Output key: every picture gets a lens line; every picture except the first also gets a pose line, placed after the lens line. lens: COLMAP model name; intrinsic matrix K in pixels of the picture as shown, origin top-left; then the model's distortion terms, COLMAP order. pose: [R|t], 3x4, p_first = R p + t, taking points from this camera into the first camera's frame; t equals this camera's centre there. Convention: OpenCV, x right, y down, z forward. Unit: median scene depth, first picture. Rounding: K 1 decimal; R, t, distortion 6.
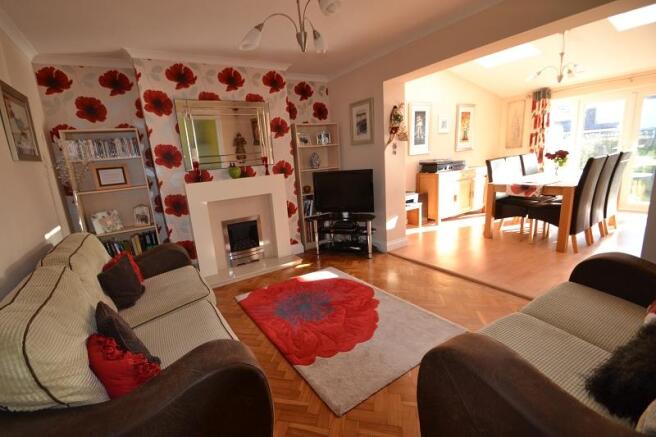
lens RADIAL K [[295.0, 0, 312.6], [0, 295.0, 224.8], [0, 0, 1]] dist [0.002116, -0.000208]
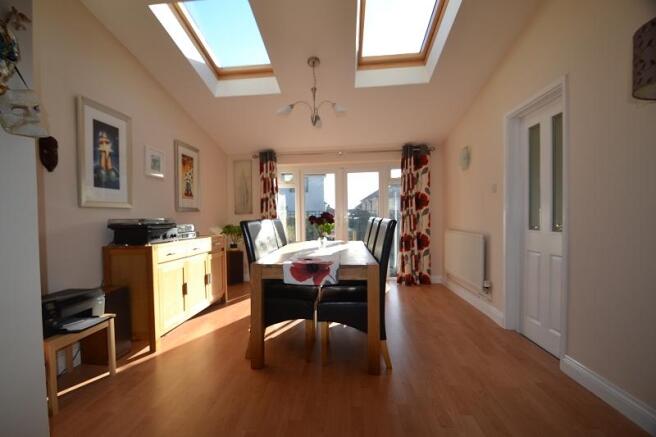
lens RADIAL K [[295.0, 0, 312.6], [0, 295.0, 224.8], [0, 0, 1]] dist [0.002116, -0.000208]
pose [[0.612219, 0.044462, 0.789437, 0.172237], [0.146500, 0.974752, -0.168512, -0.074210], [-0.776998, 0.218819, 0.590248, 0.423154]]
